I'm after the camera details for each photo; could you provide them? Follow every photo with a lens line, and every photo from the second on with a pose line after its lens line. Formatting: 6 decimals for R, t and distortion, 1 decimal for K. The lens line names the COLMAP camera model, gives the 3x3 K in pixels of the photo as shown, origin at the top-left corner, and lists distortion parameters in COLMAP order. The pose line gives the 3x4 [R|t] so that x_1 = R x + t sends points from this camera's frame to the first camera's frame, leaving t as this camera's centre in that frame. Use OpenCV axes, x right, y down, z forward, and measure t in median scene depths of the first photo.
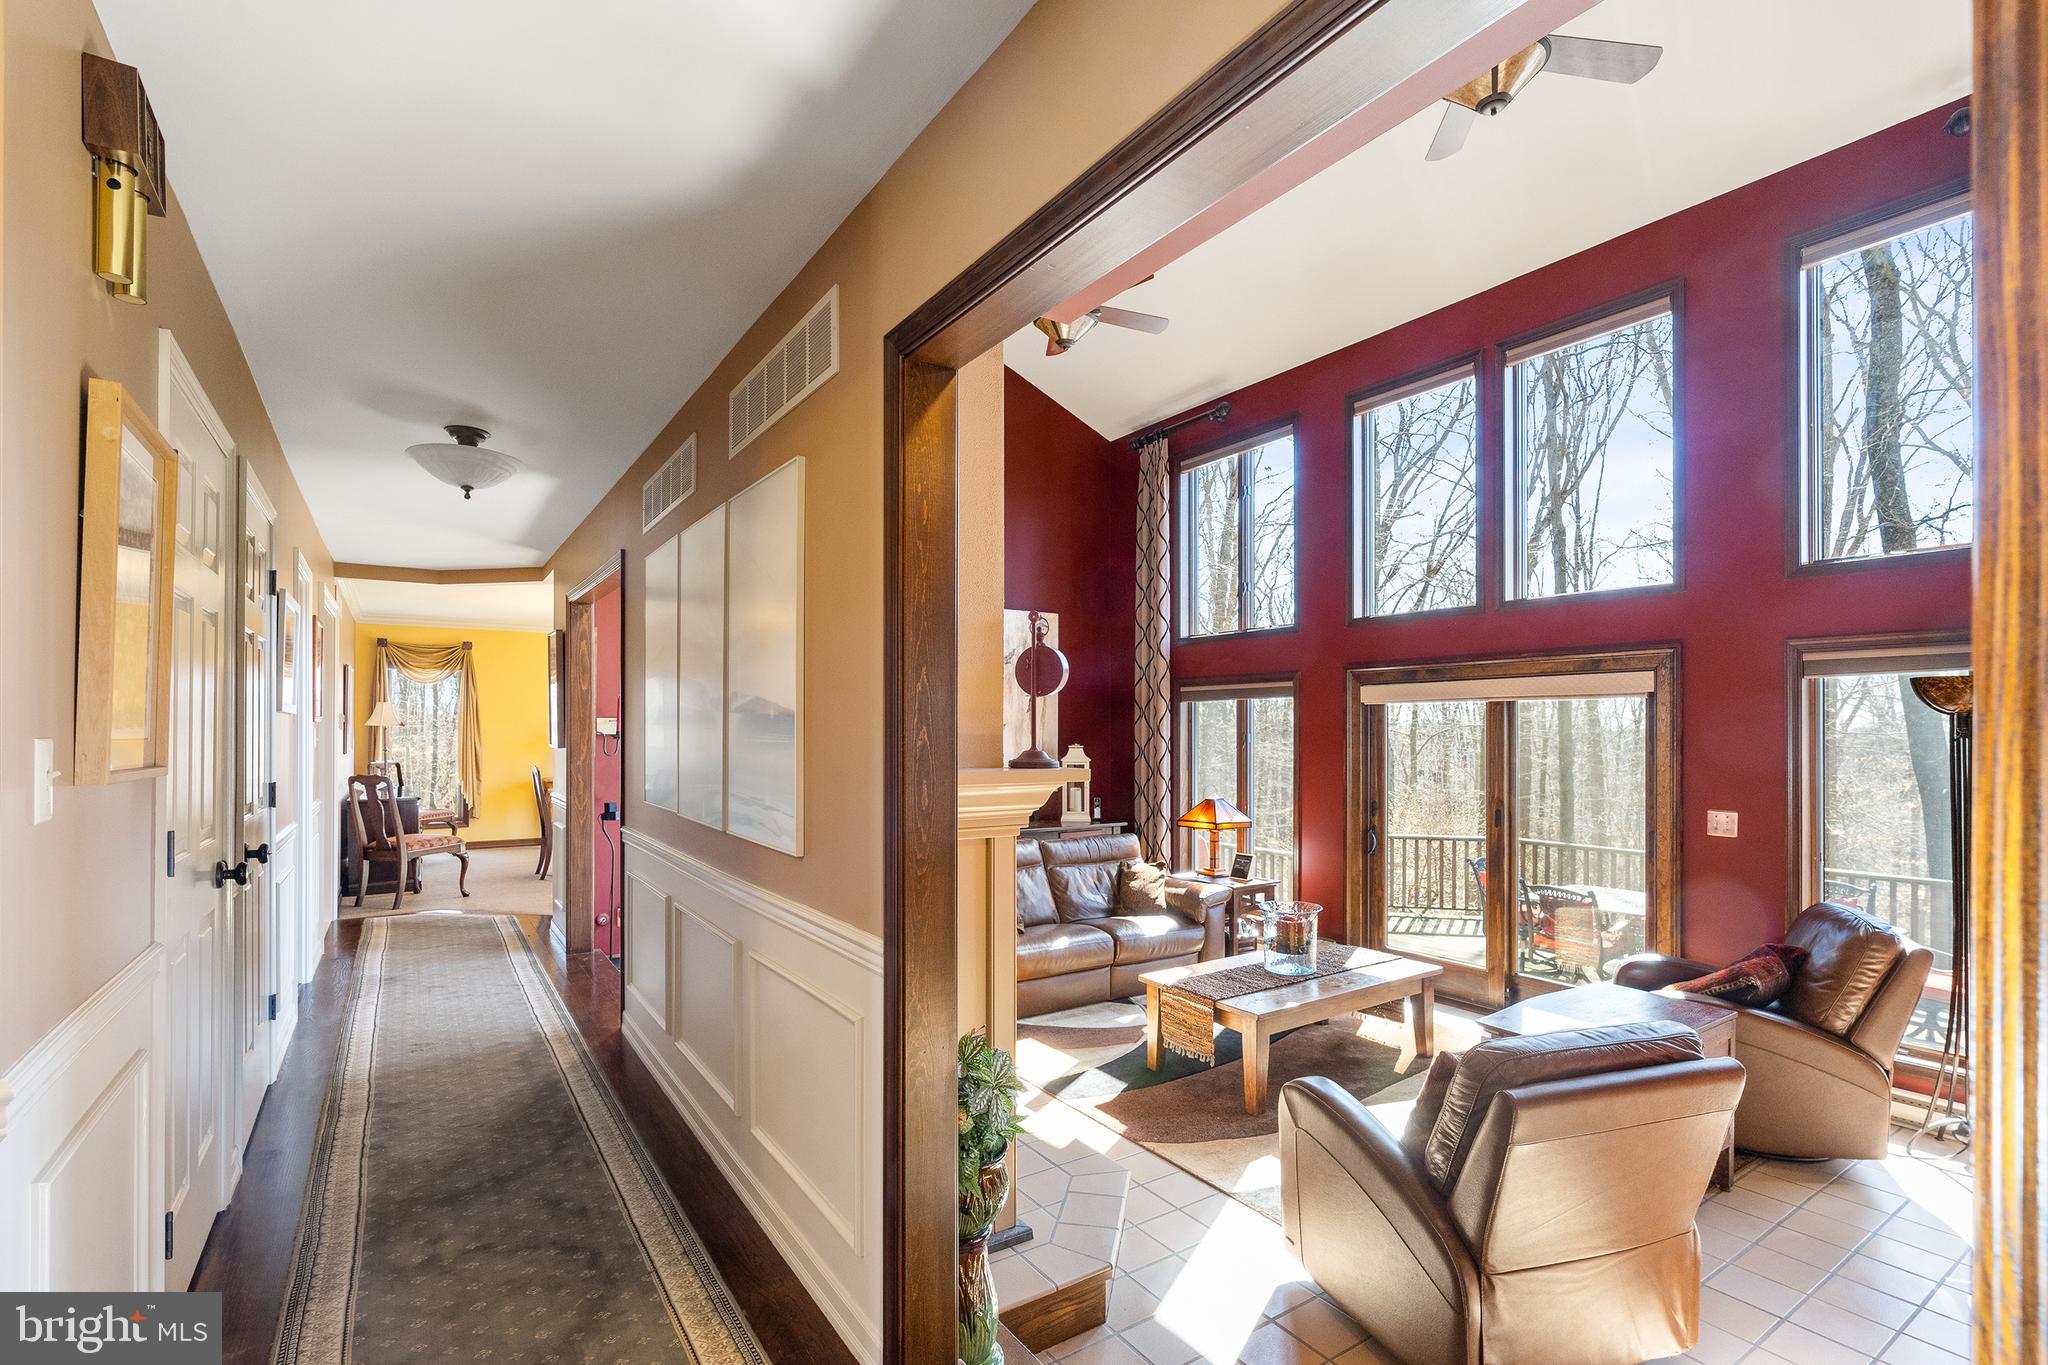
lens RADIAL K [[923.6, 0, 1014.5], [0, 923.6, 719.6], [0, 0, 1]] dist [-0.011760, 0.003642]
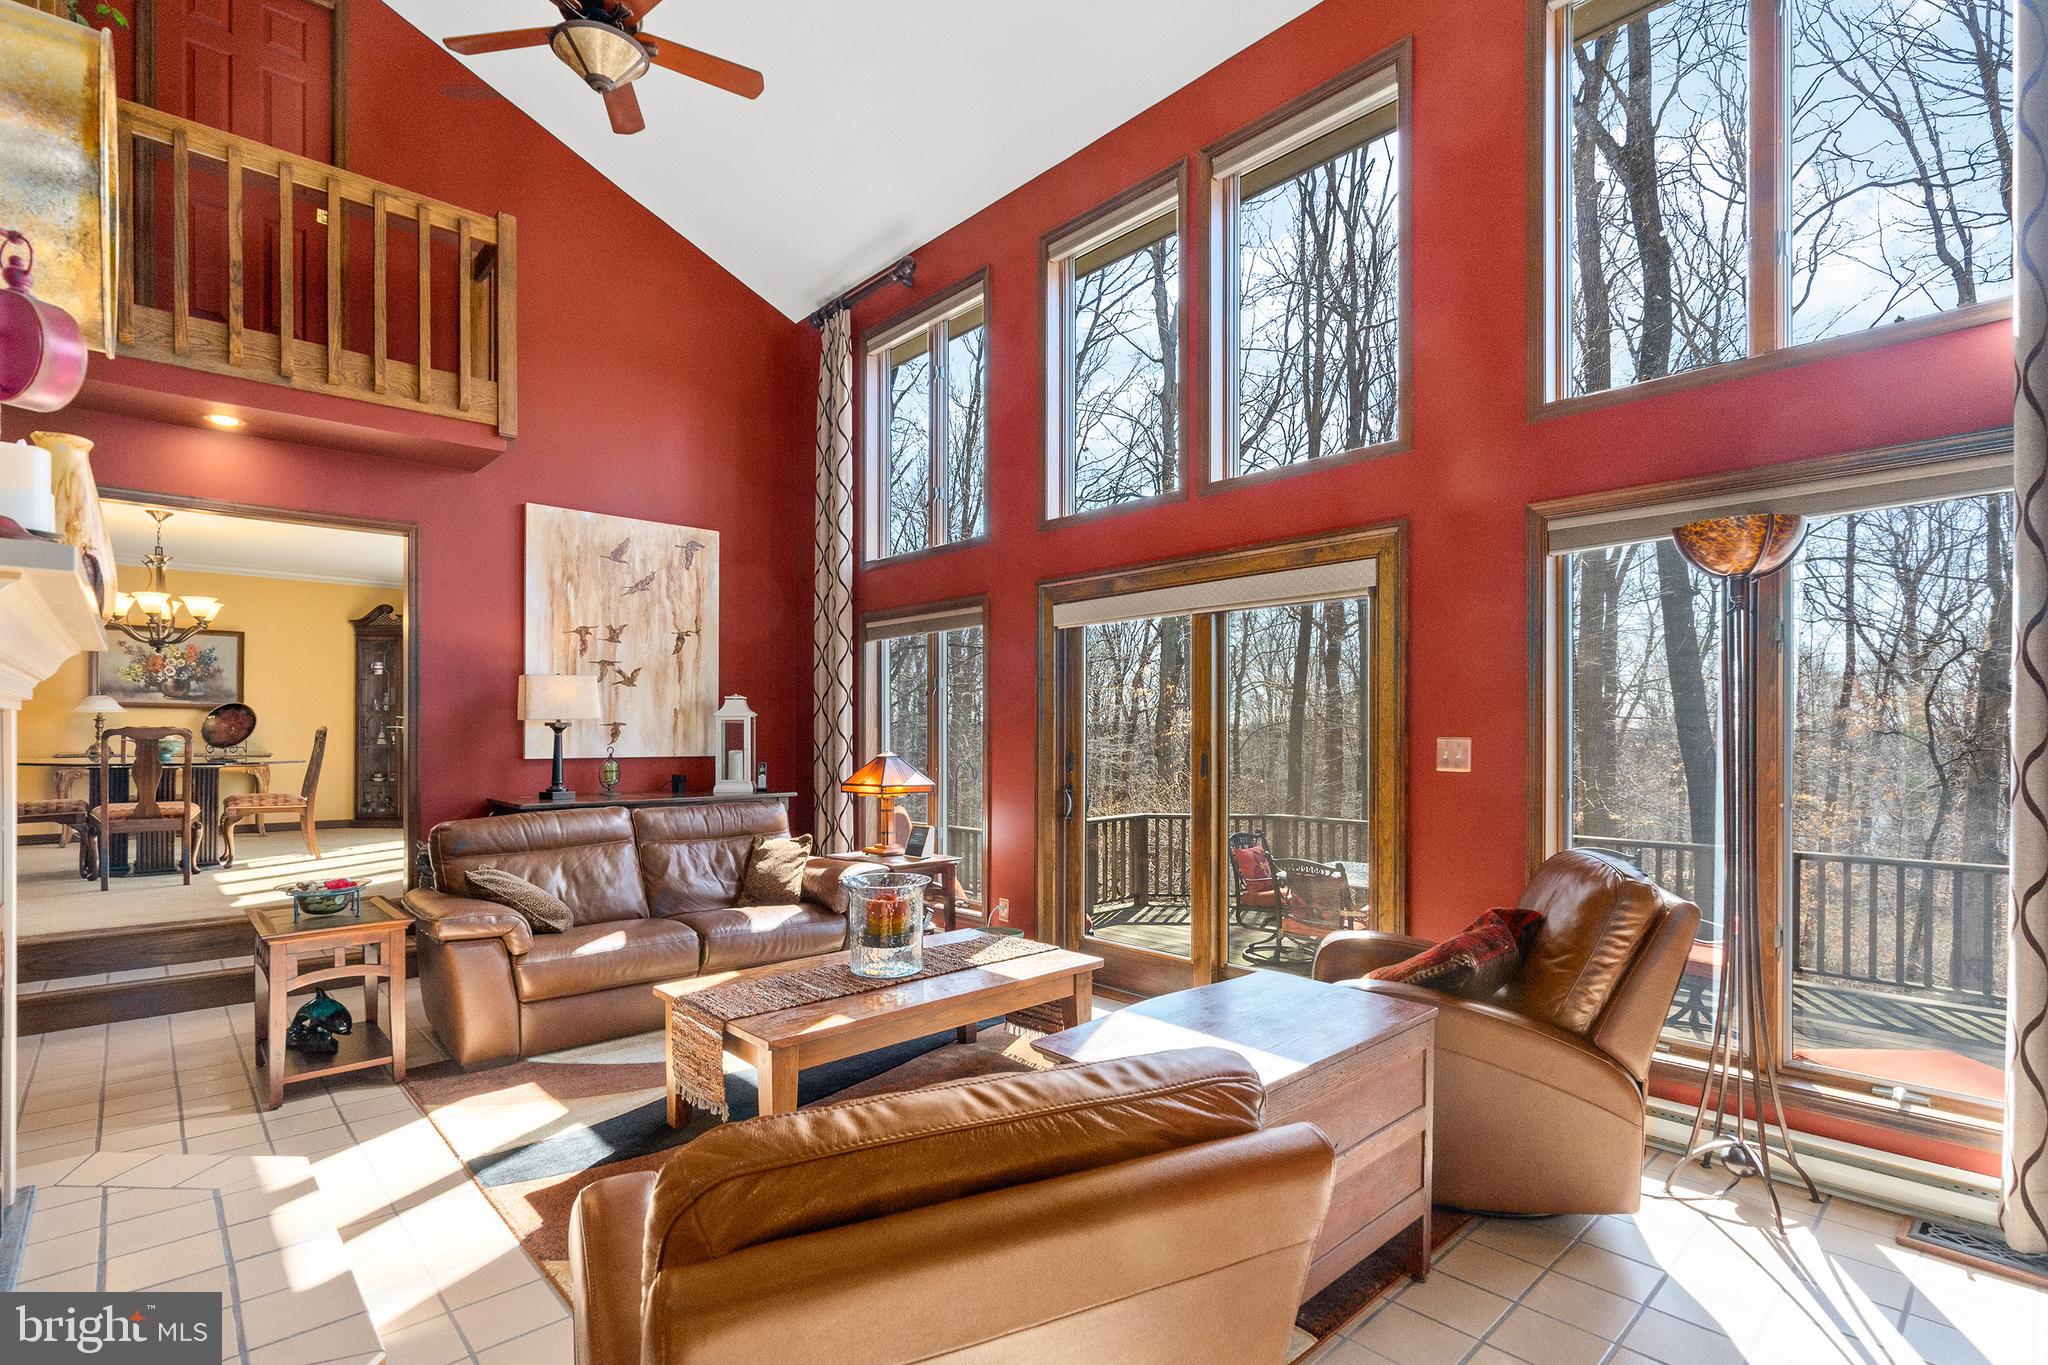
lens RADIAL K [[923.6, 0, 1015.1], [0, 923.6, 738.9], [0, 0, 1]] dist [-0.011760, 0.003642]
pose [[0.988895, -0.002647, 0.148590, 0.269930], [0.001170, 0.999949, 0.010028, 0.082344], [-0.148609, -0.009743, 0.988848, 0.272837]]
